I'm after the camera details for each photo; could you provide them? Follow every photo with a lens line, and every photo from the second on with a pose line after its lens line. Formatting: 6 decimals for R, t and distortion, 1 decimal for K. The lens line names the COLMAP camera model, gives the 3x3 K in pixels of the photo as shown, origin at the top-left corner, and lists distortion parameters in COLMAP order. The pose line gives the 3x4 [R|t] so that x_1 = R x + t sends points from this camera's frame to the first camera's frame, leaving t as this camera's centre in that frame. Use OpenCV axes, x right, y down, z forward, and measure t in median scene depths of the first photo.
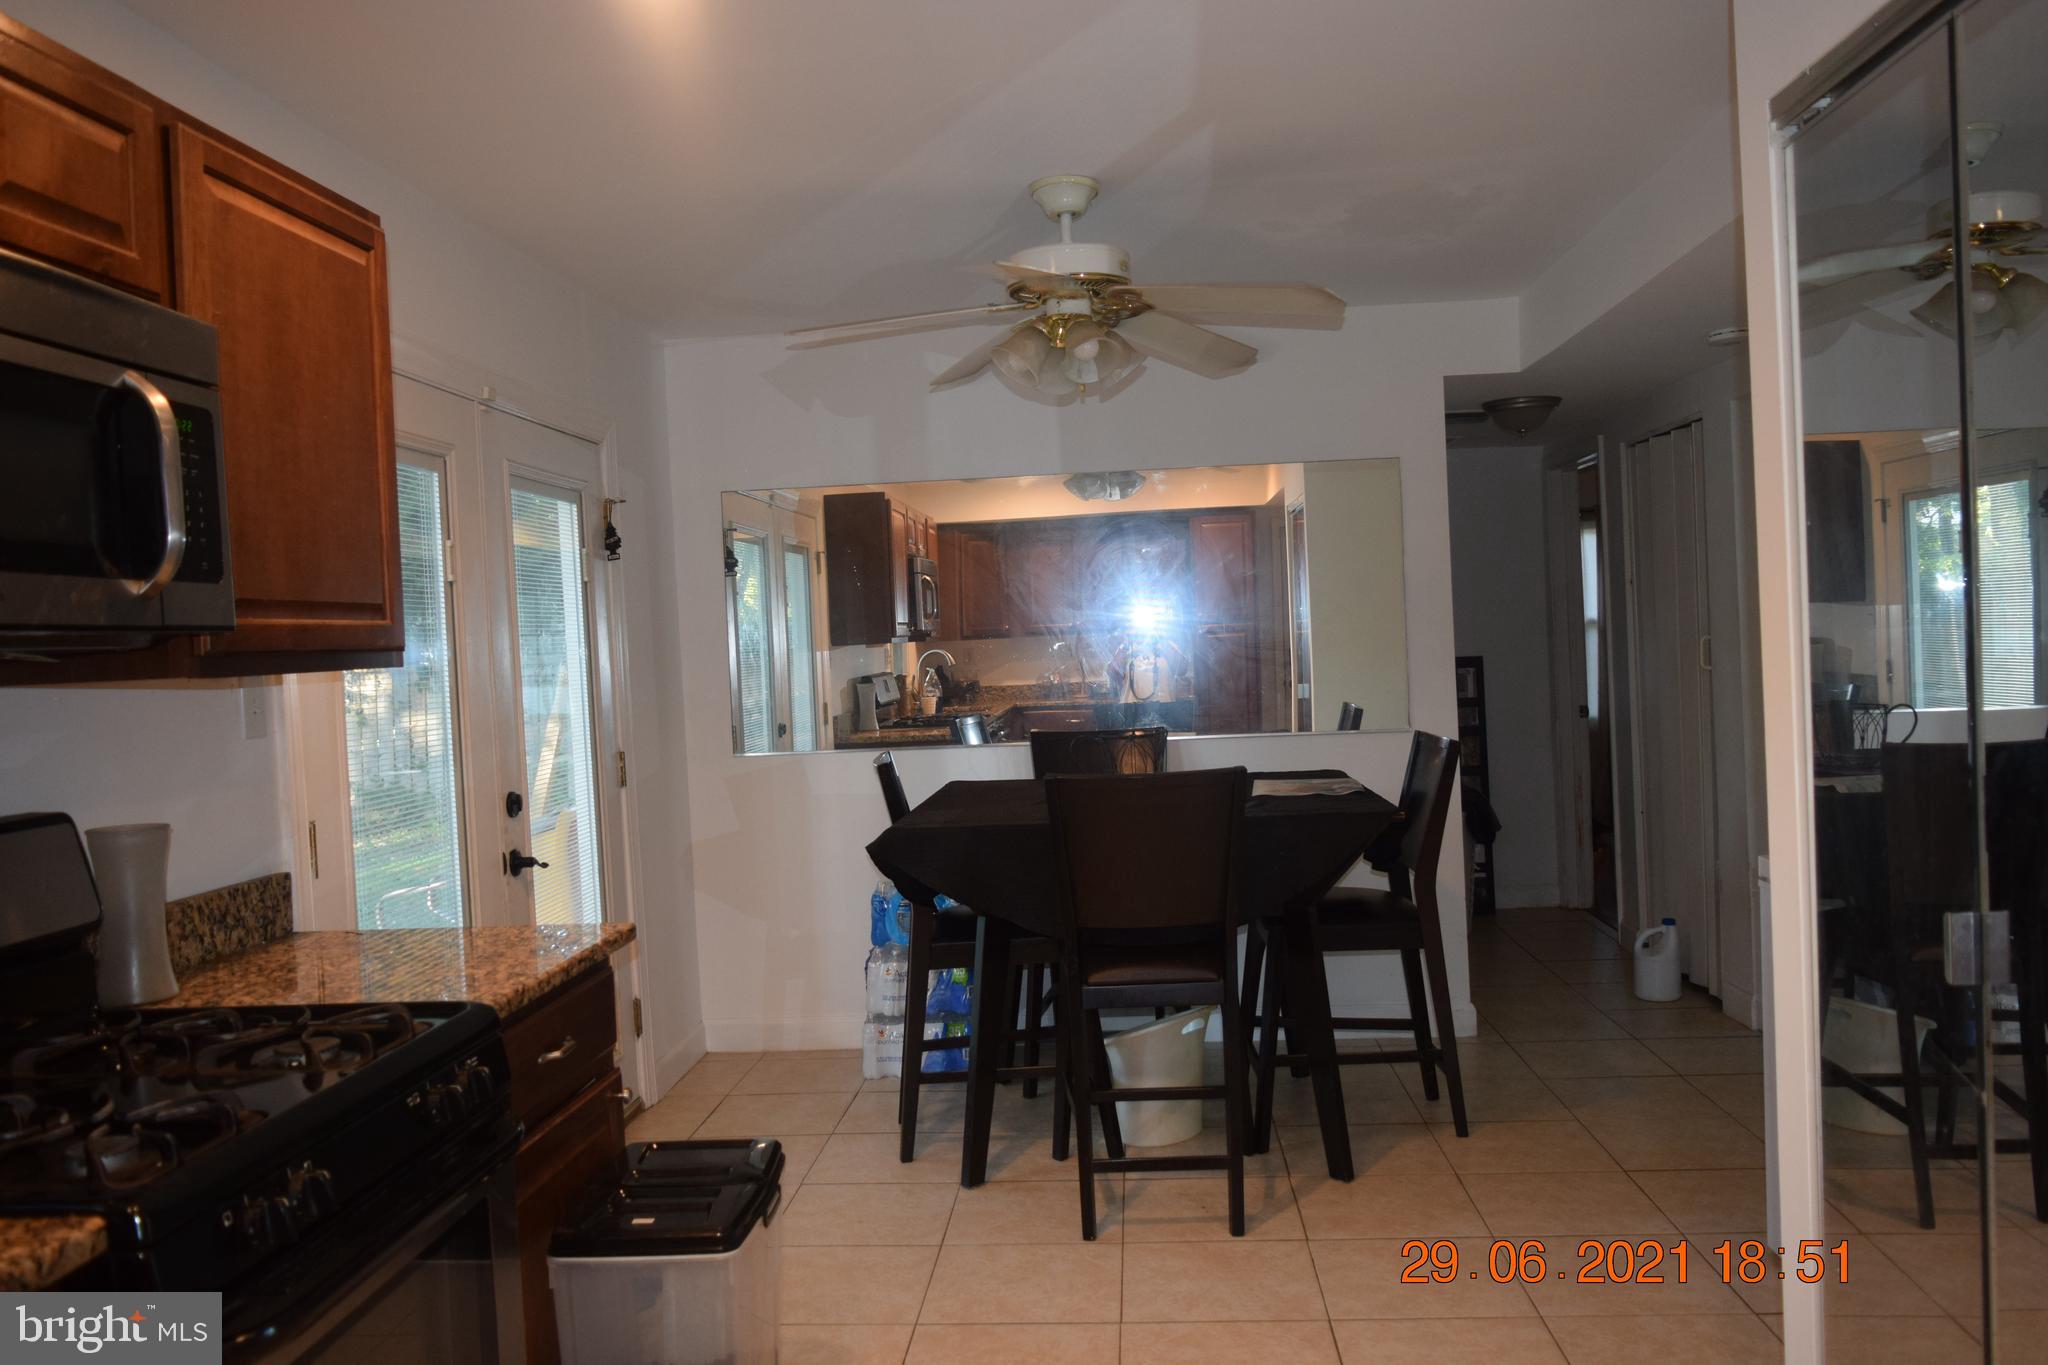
lens RADIAL K [[1592.3, 0, 1028.0], [0, 1592.3, 676.9], [0, 0, 1]] dist [-0.014542, 0.010784]
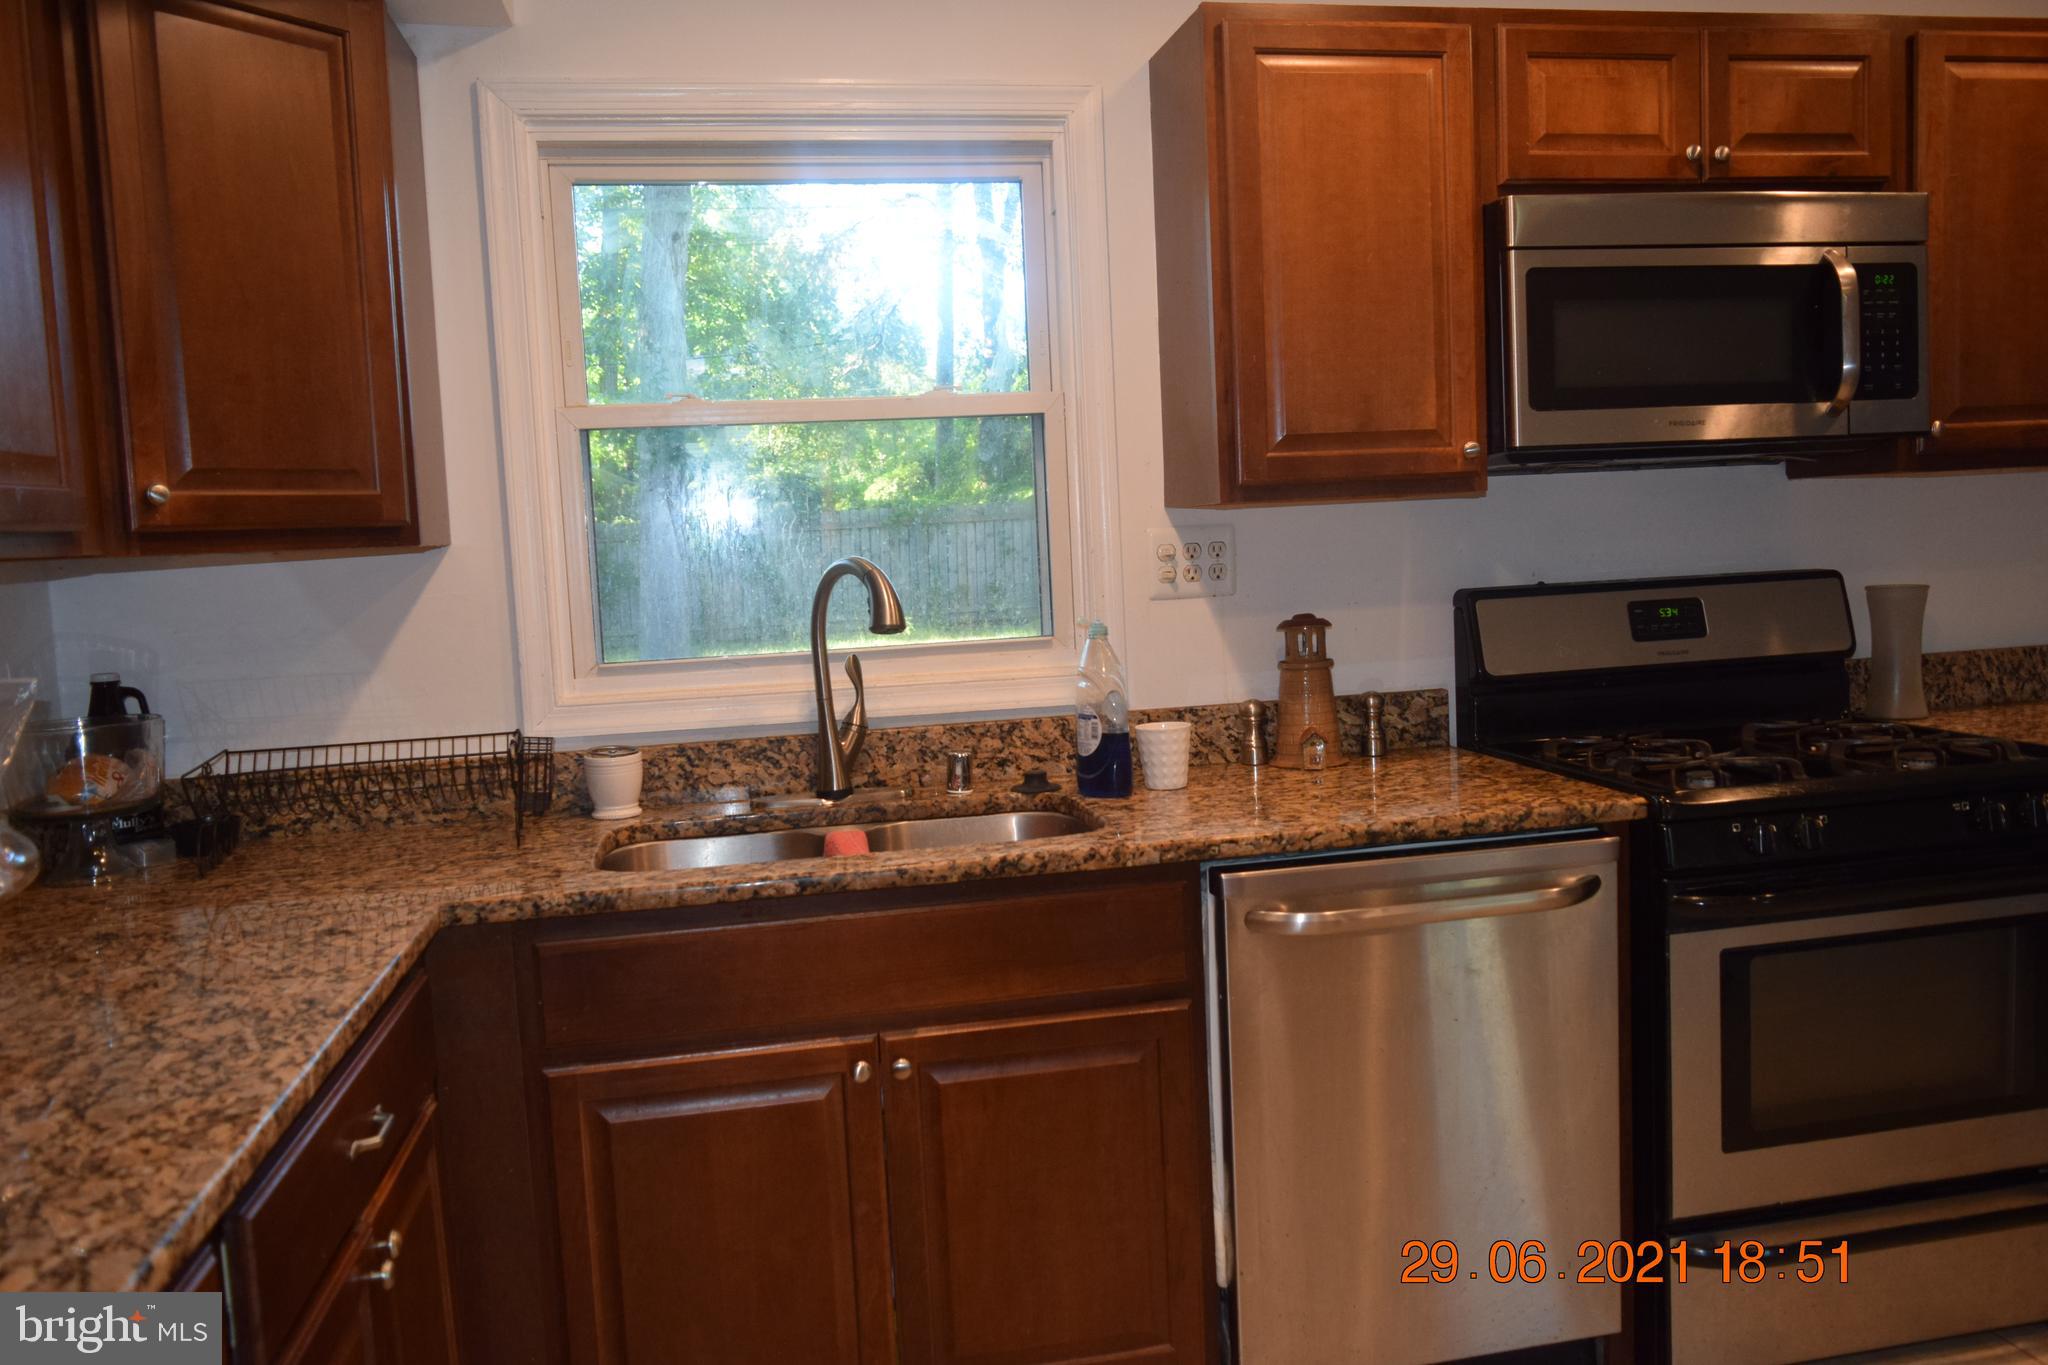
lens RADIAL K [[1592.3, 0, 1027.3], [0, 1592.3, 684.3], [0, 0, 1]] dist [-0.014542, 0.010784]
pose [[0.205203, 0.110112, -0.972506, 0.602726], [0.015086, 0.993177, 0.115636, 0.013022], [0.978603, -0.038400, 0.202142, 0.021915]]
